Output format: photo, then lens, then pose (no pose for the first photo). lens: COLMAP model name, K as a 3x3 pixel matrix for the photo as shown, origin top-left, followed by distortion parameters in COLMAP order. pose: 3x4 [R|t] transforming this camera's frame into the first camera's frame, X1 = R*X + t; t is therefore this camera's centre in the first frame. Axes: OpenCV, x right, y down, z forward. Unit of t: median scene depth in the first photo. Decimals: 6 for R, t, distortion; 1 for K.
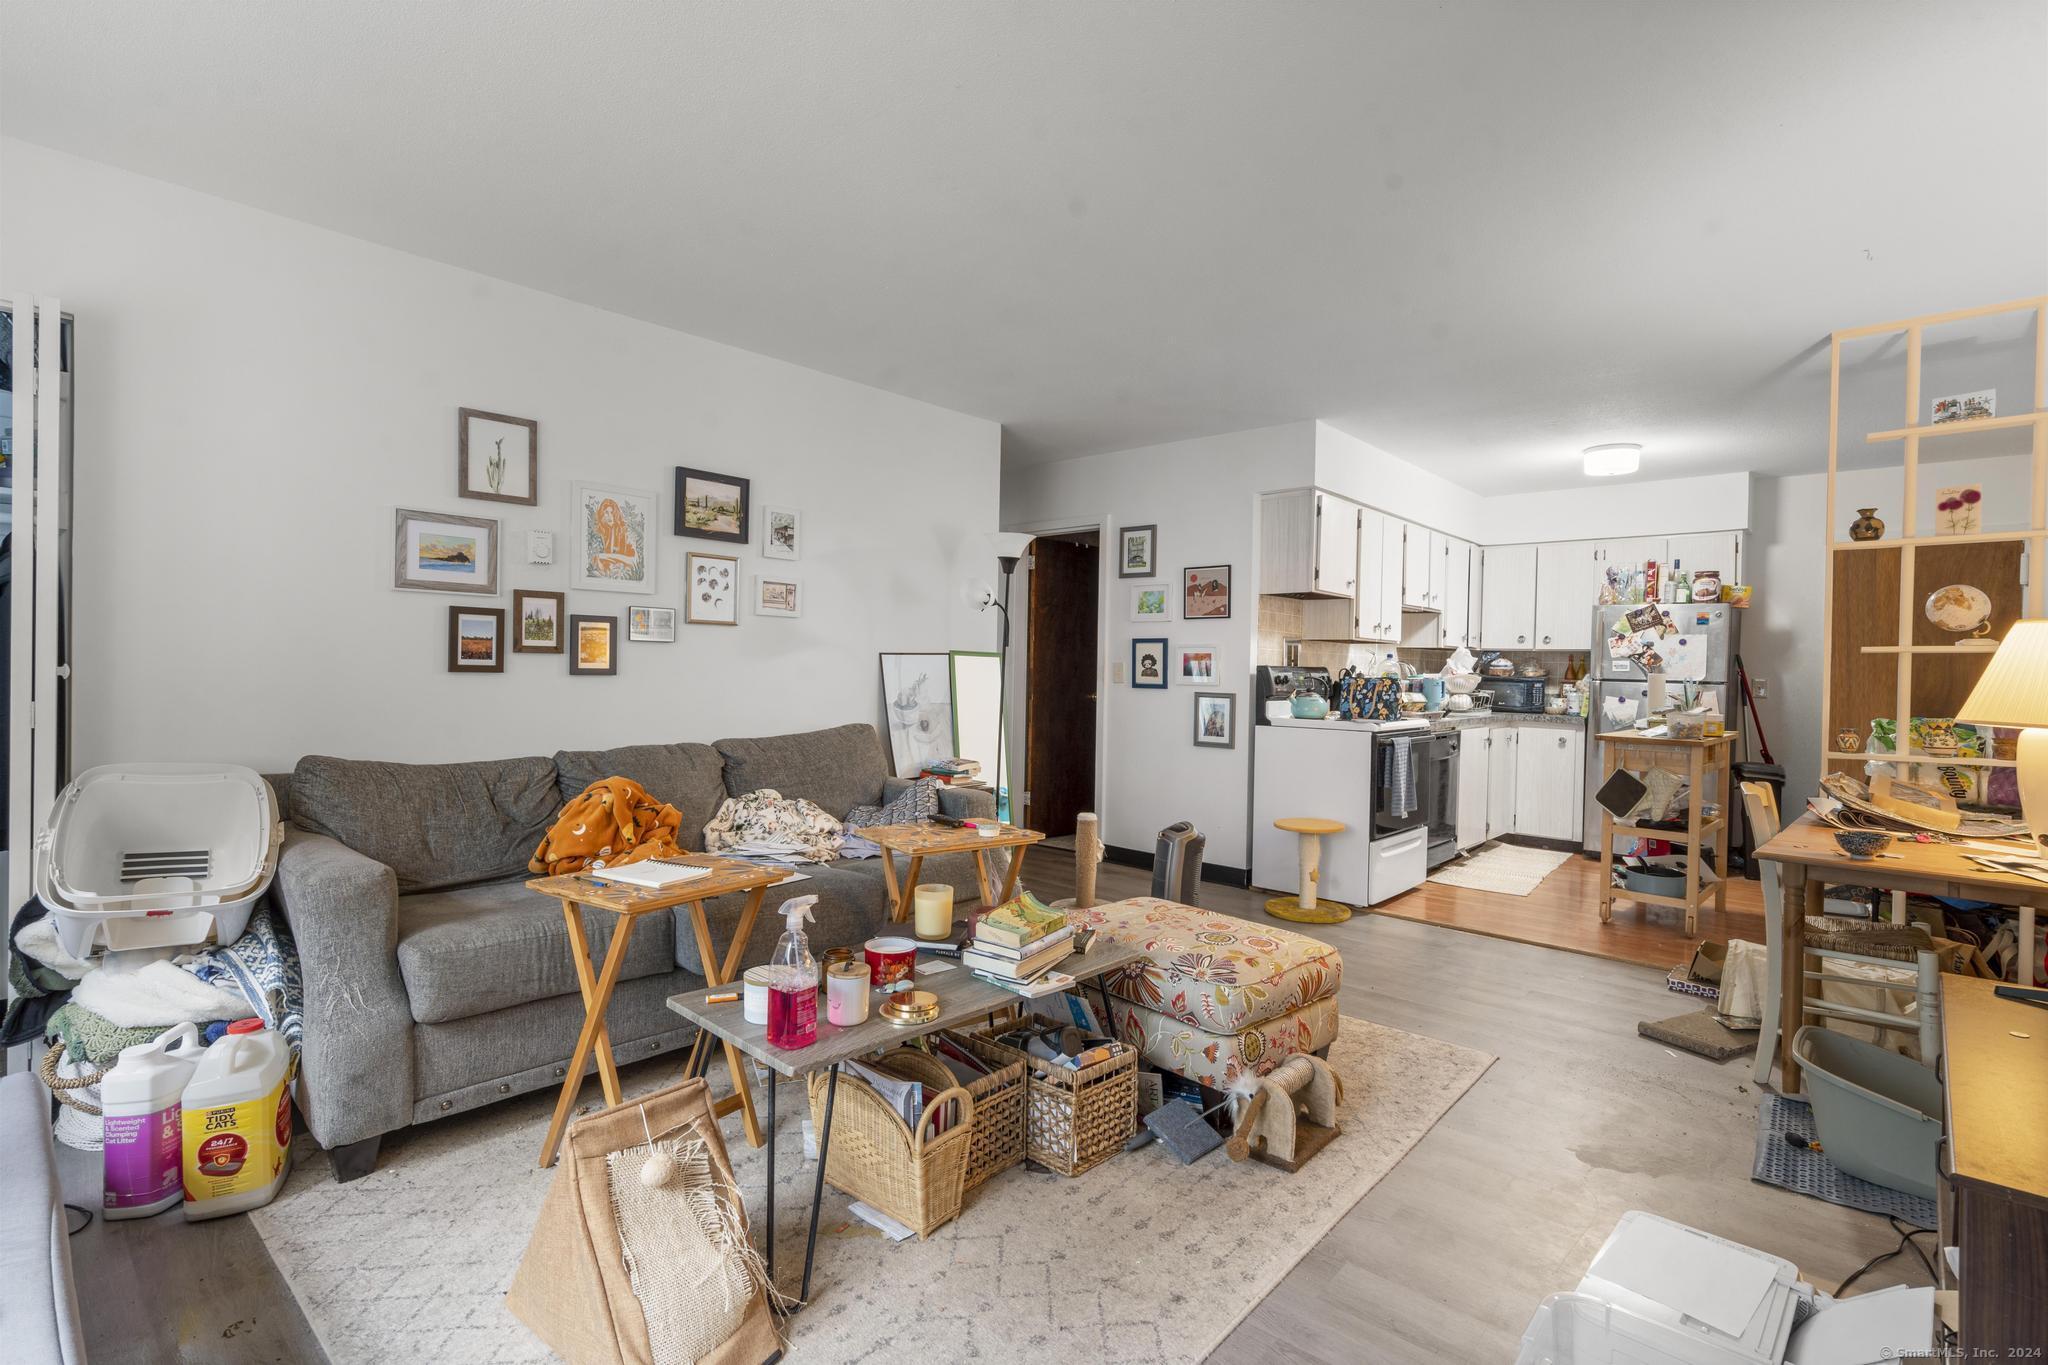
lens RADIAL K [[967.8, 0, 1007.1], [0, 967.8, 677.1], [0, 0, 1]] dist [-0.001264, 0.003124]
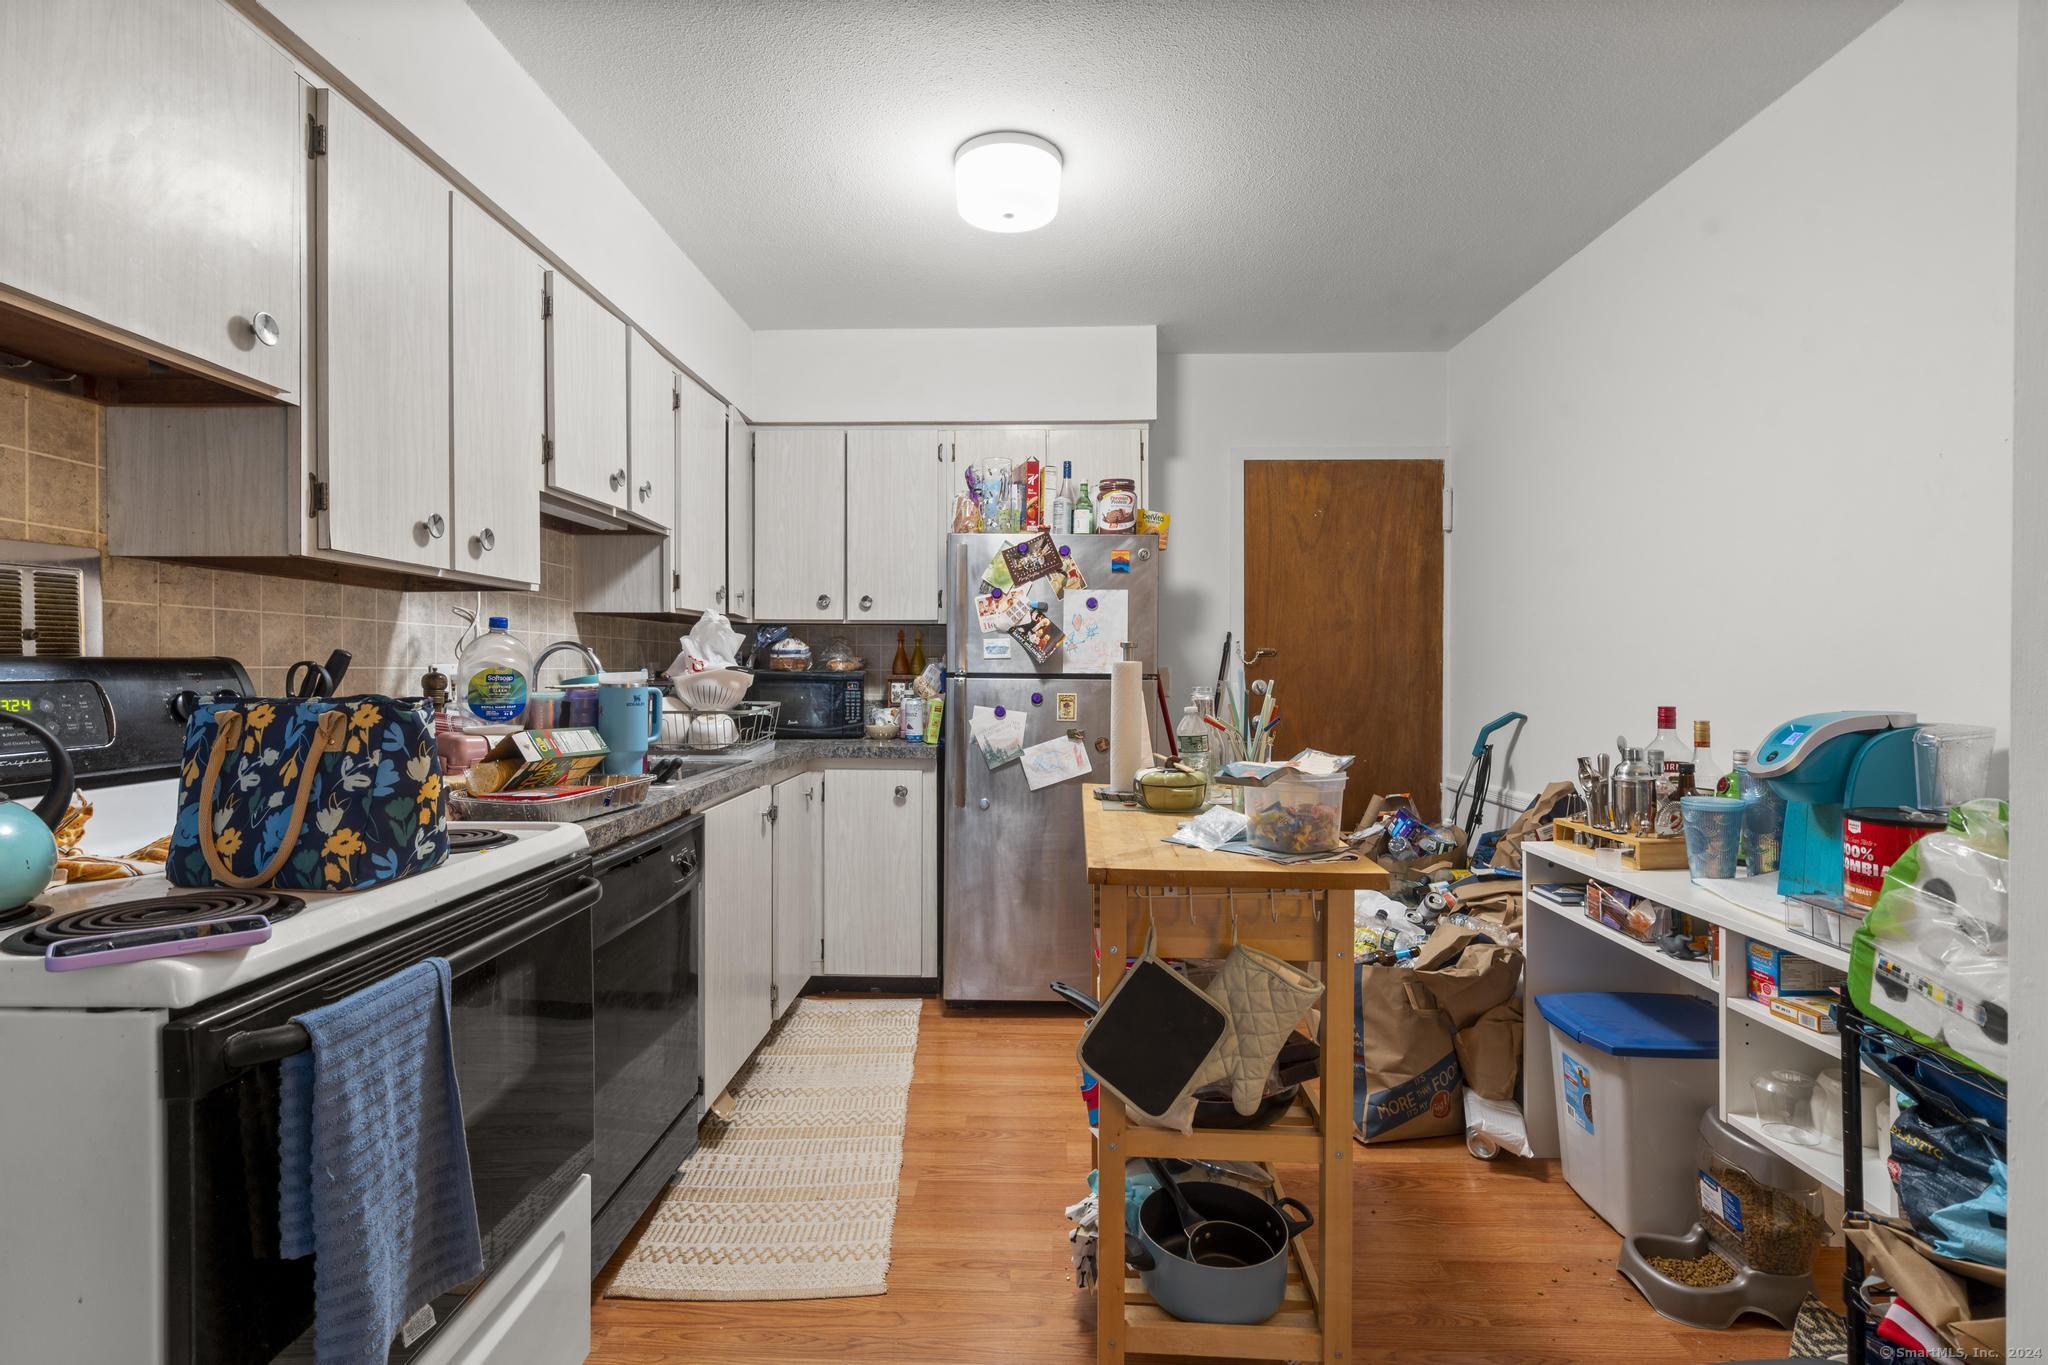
lens RADIAL K [[967.8, 0, 1013.4], [0, 967.8, 674.4], [0, 0, 1]] dist [-0.001264, 0.003124]
pose [[0.761698, -0.025248, 0.647440, 0.288696], [0.022506, 0.999668, 0.012507, -0.003524], [-0.647541, 0.005044, 0.762014, 0.573077]]
